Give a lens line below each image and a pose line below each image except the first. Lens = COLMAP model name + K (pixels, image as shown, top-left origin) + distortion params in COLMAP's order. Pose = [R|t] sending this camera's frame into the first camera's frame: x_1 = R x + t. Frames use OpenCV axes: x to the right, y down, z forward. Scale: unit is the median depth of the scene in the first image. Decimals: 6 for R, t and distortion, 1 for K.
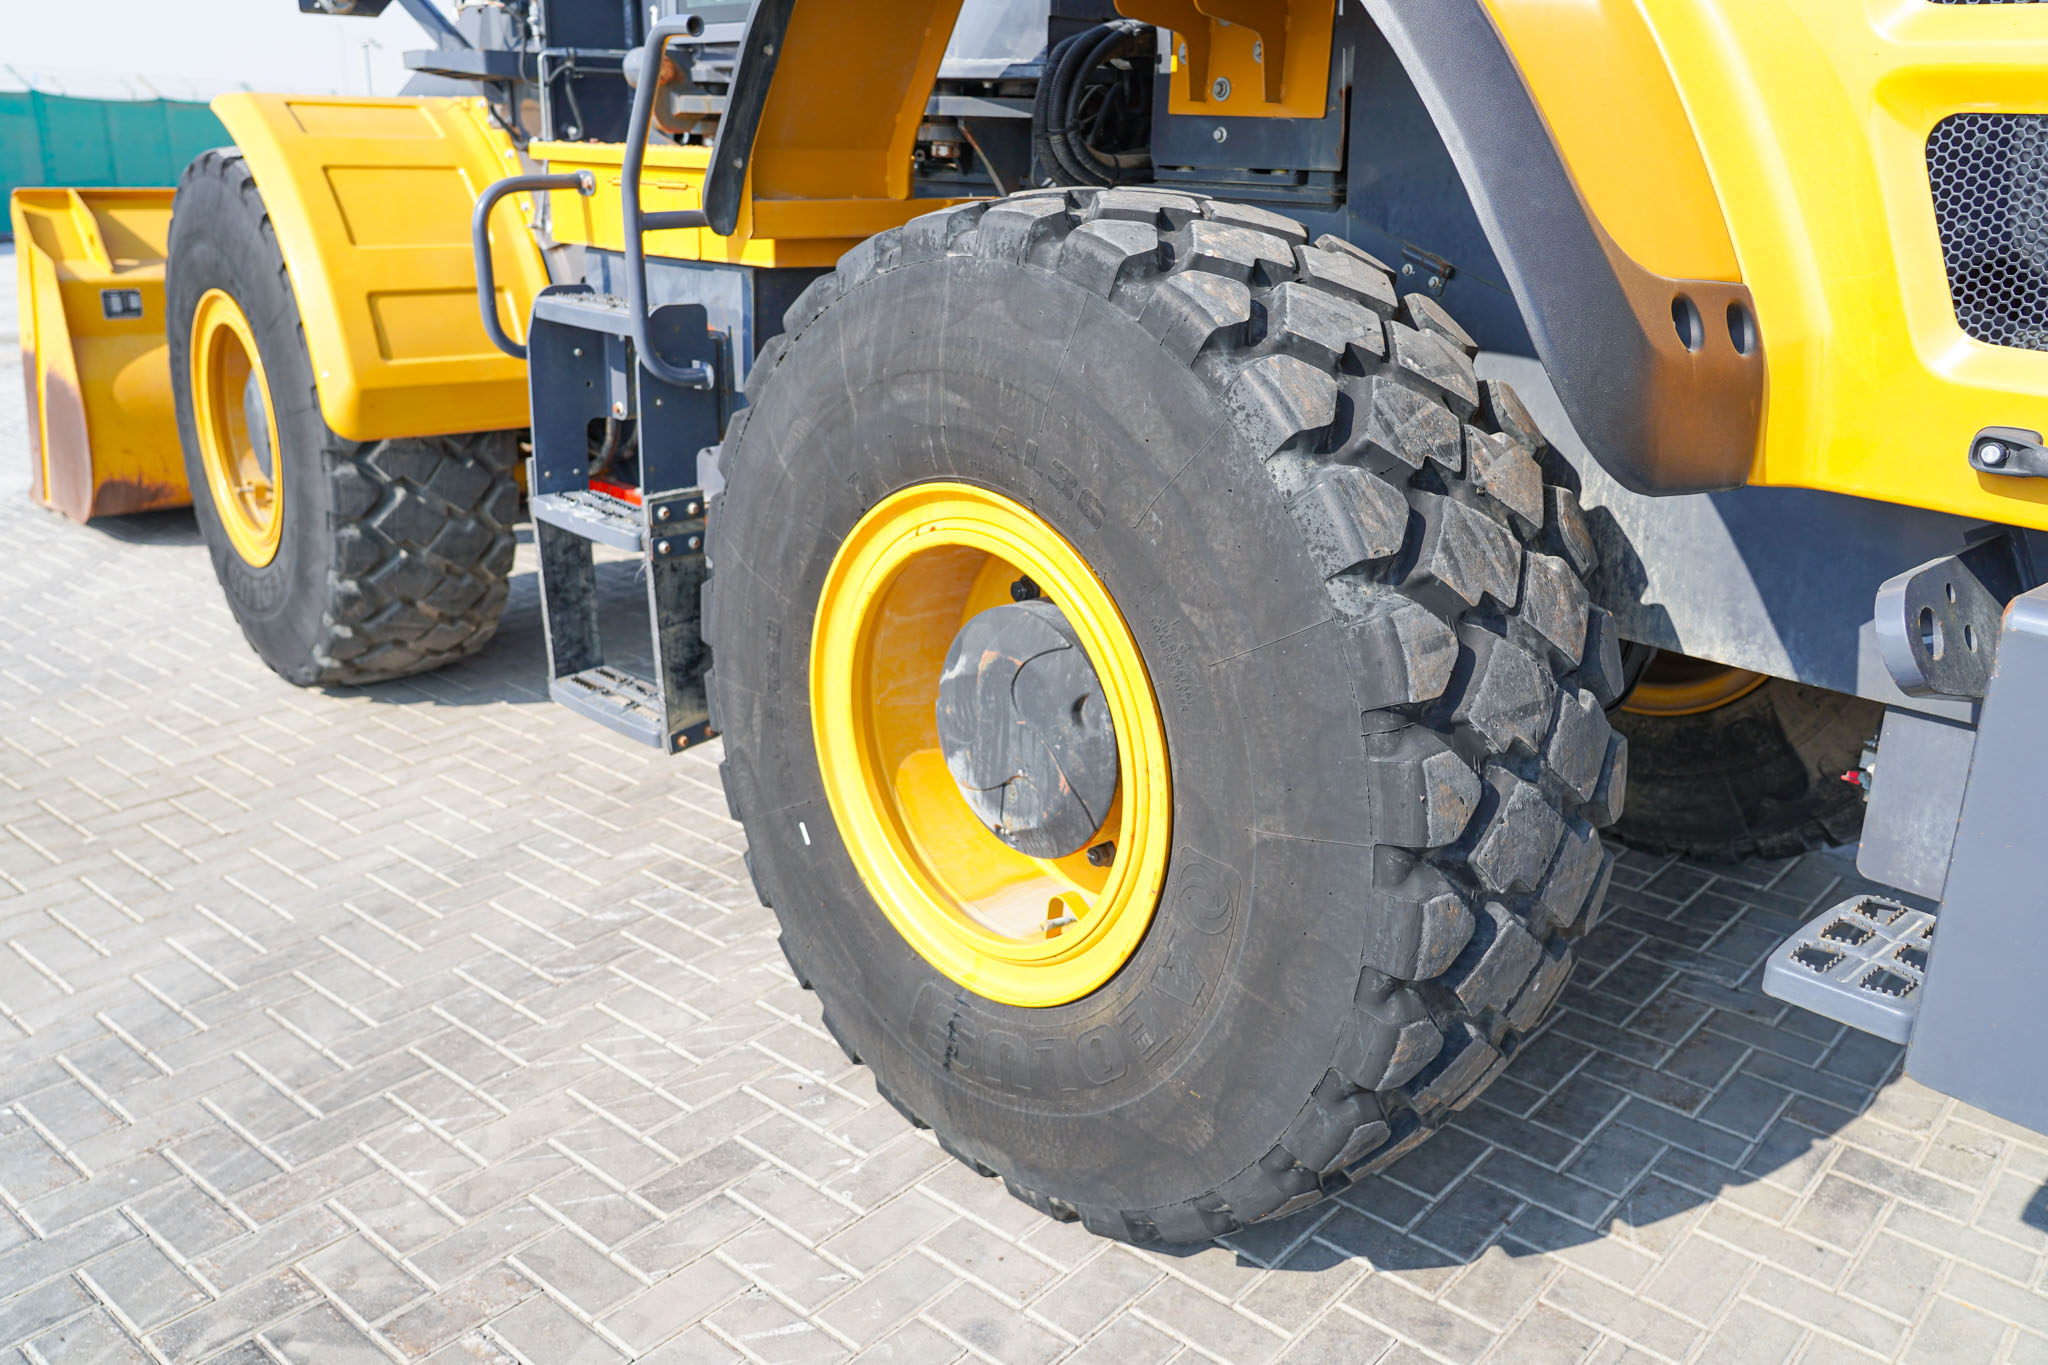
lens RADIAL K [[1634.4, 0, 1031.9], [0, 1634.4, 646.0], [0, 0, 1]] dist [0.001531, 0.005069]
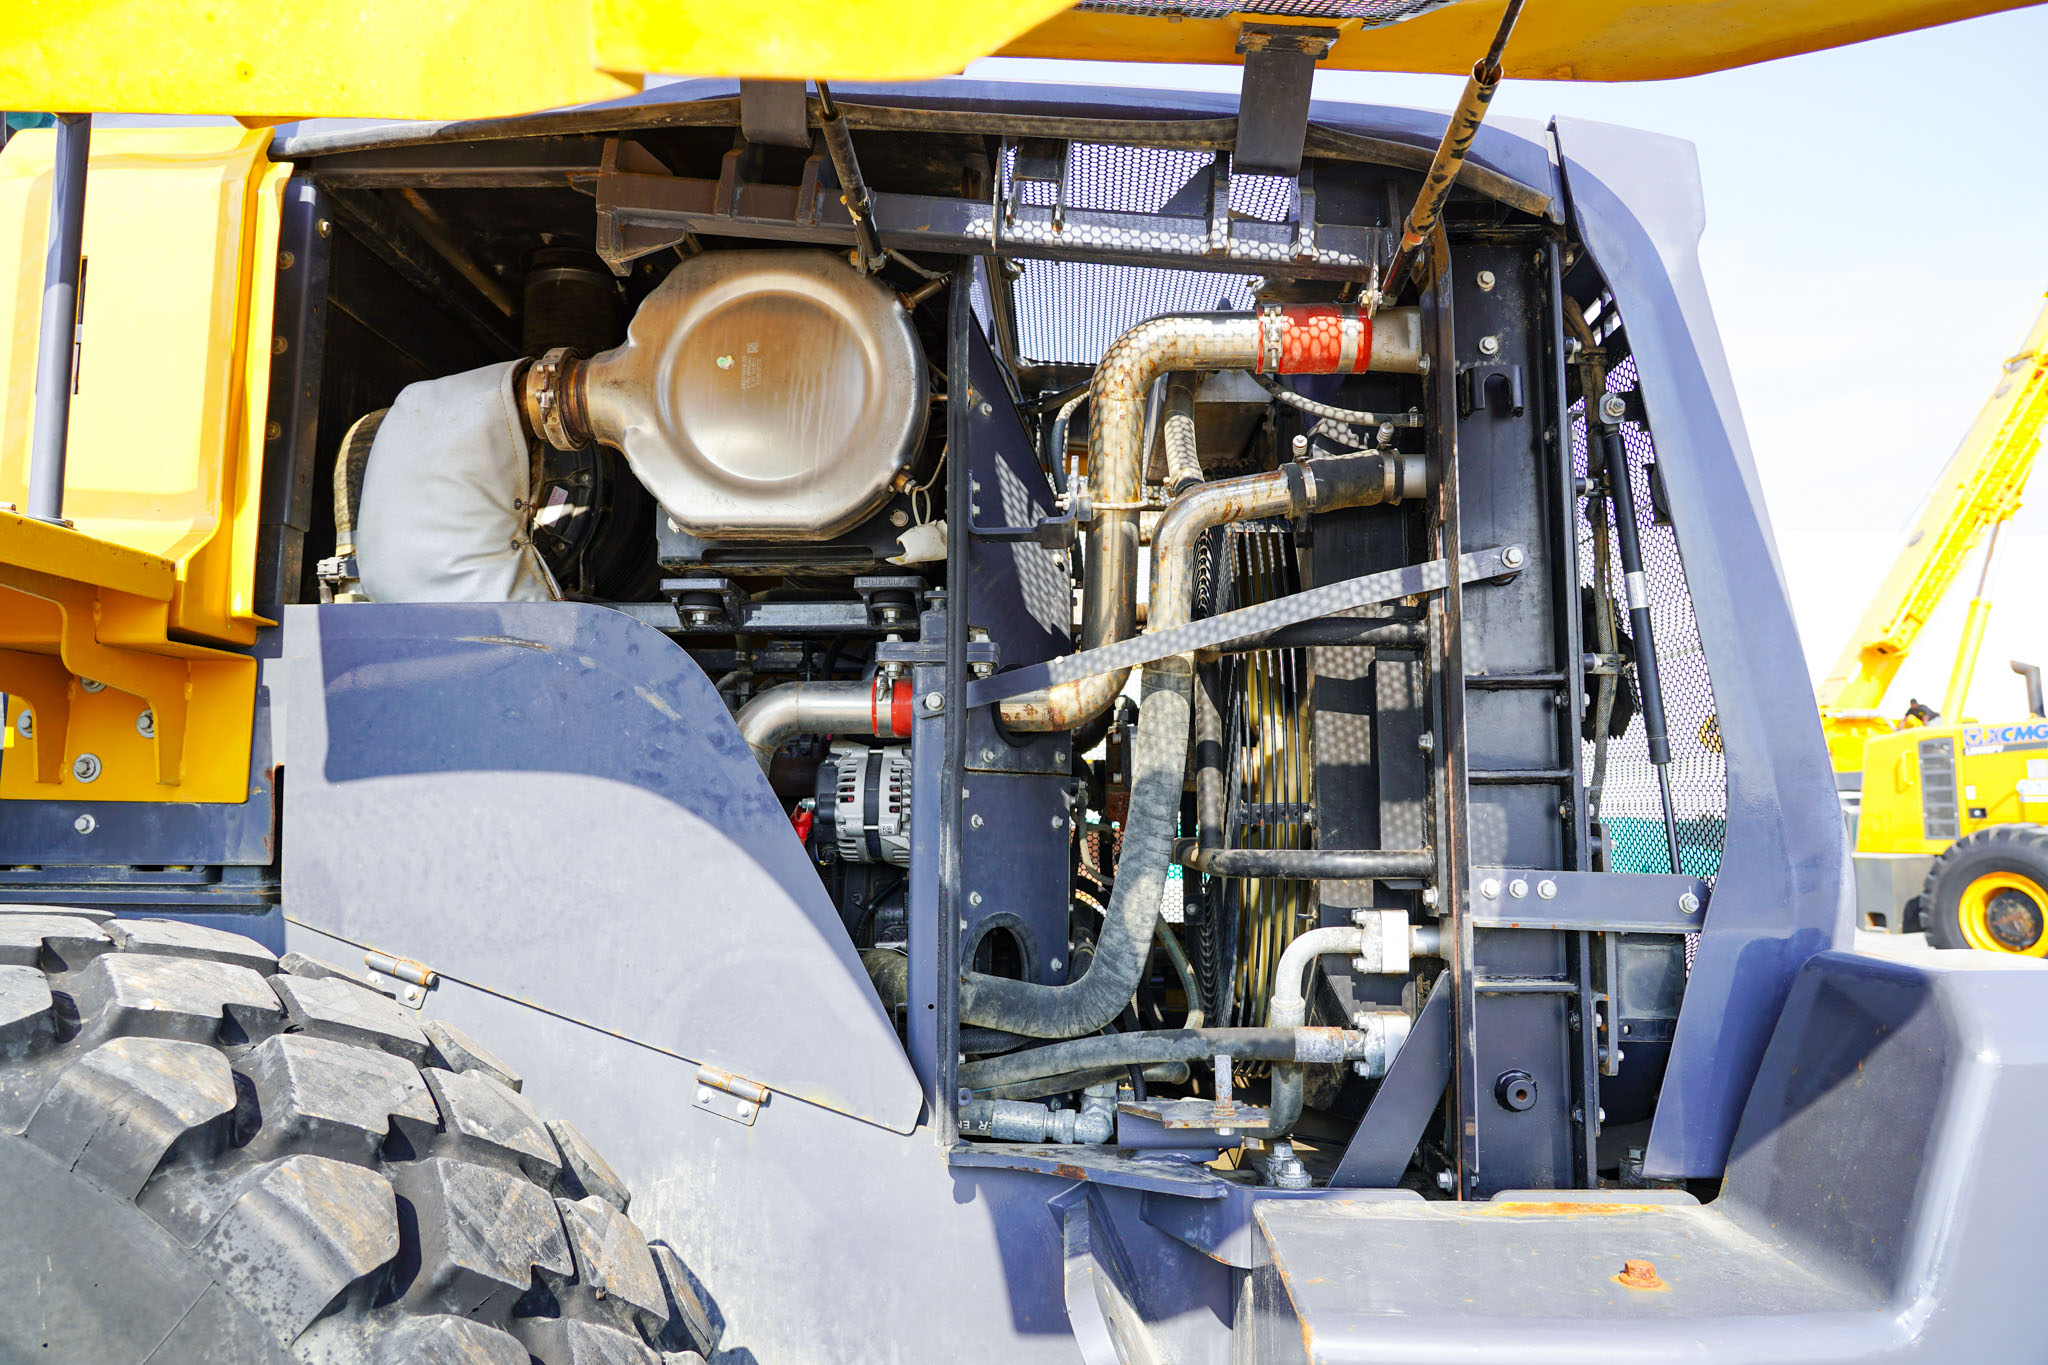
lens RADIAL K [[1387.9, 0, 1010.8], [0, 1387.9, 674.1], [0, 0, 1]] dist [-0.034887, 0.017509]
pose [[0.718723, 0.047406, 0.693678, -0.028820], [0.224525, 0.928400, -0.296078, -0.122678], [-0.658047, 0.368546, 0.656619, 0.363040]]
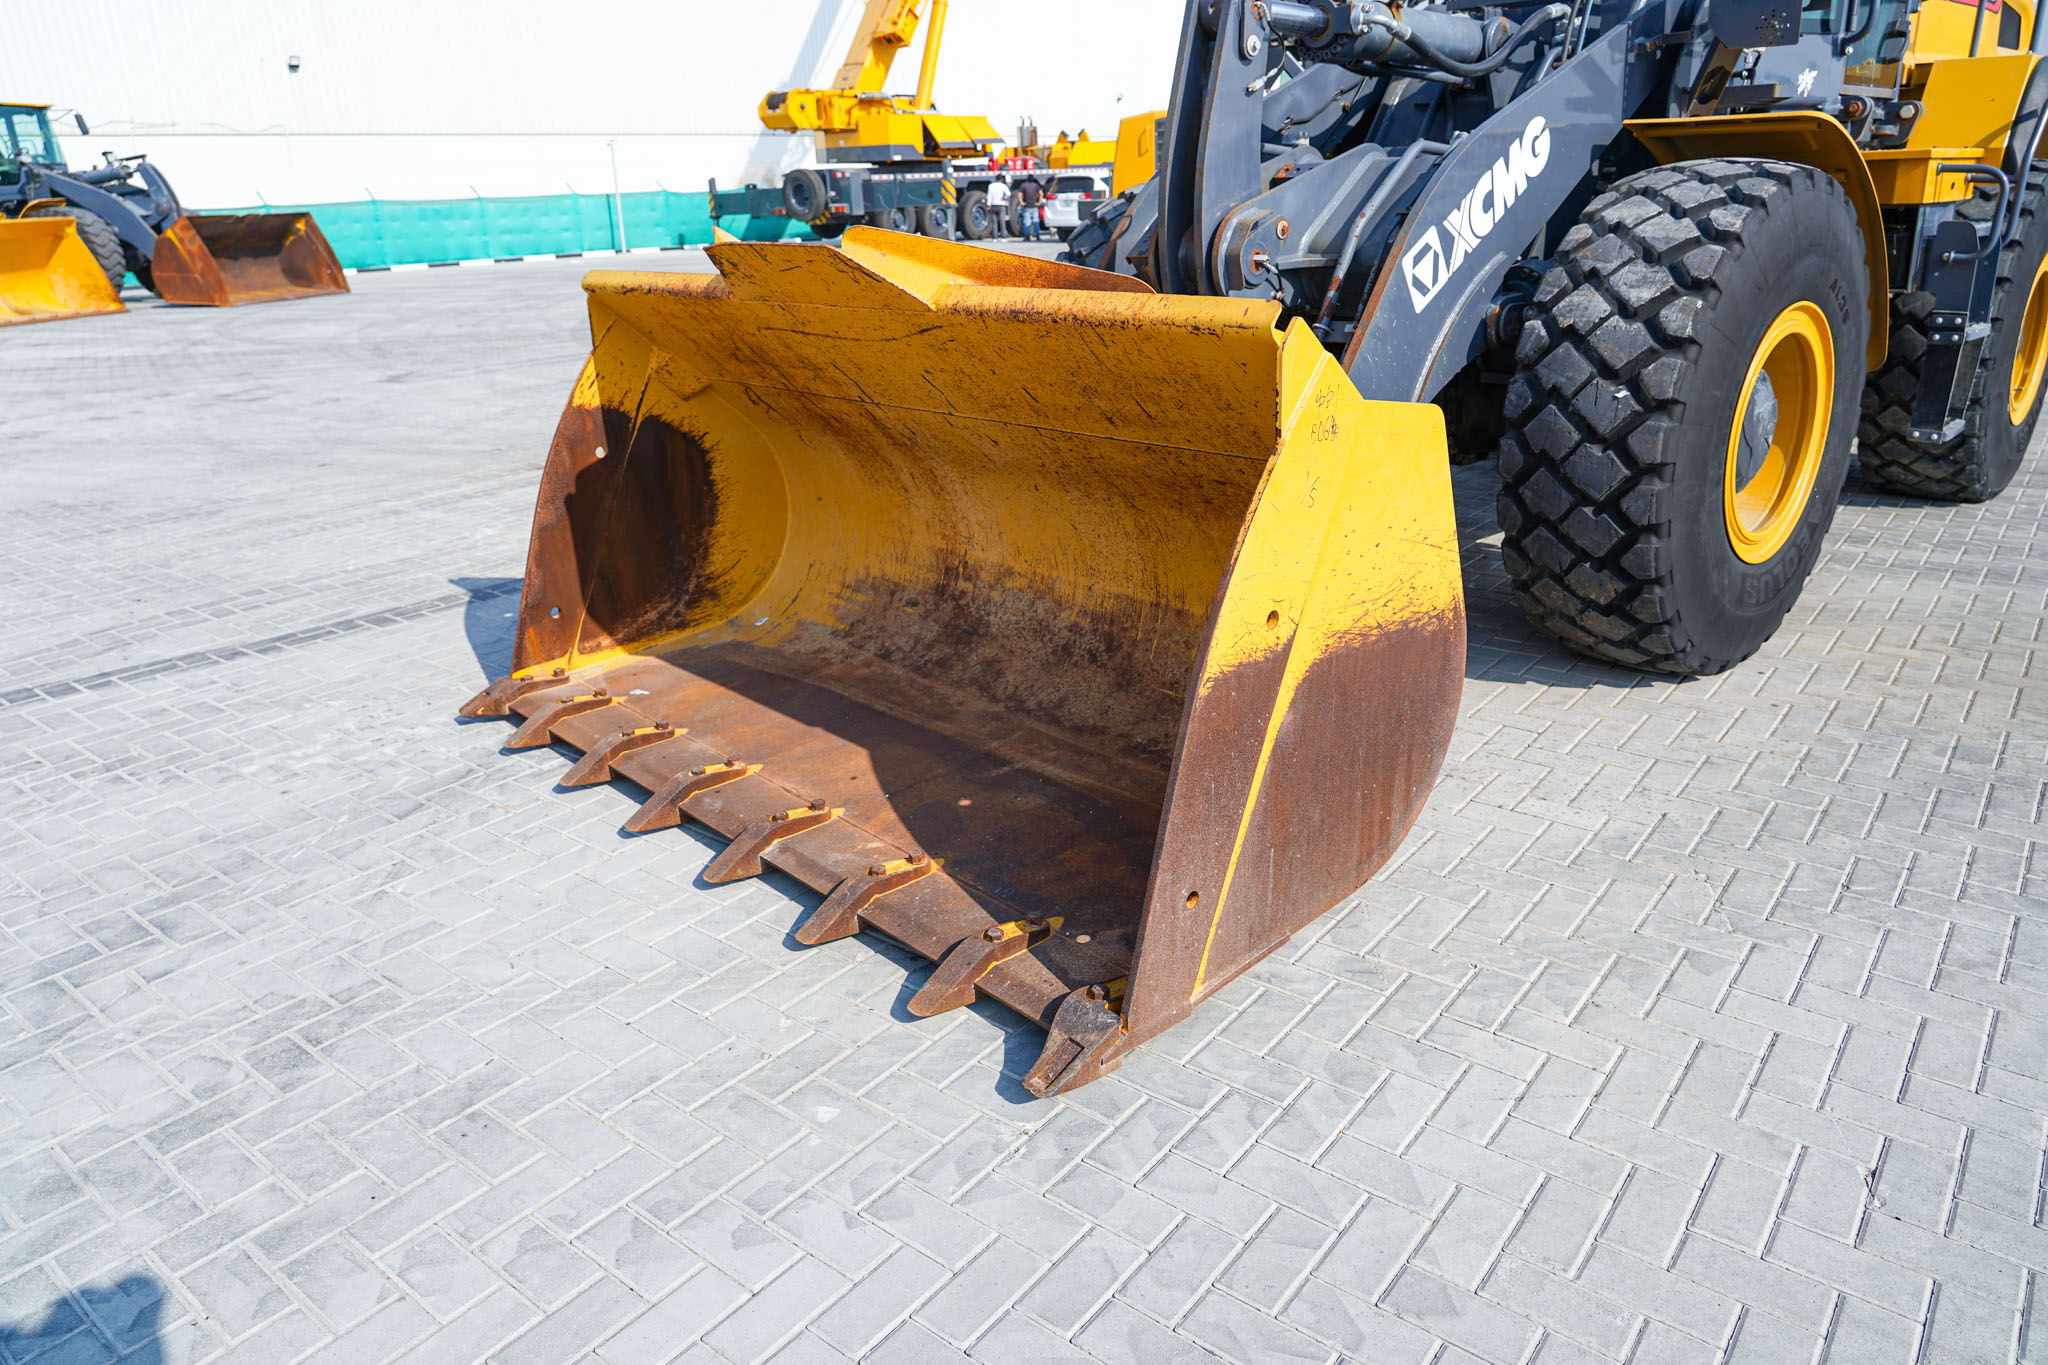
lens RADIAL K [[1387.9, 0, 1024.9], [0, 1387.9, 666.4], [0, 0, 1]] dist [-0.034887, 0.017509]
pose [[-0.029107, -0.352720, 0.935276, -3.000157], [0.325387, 0.881366, 0.342516, -1.034632], [-0.945133, 0.314296, 0.089117, 3.180108]]
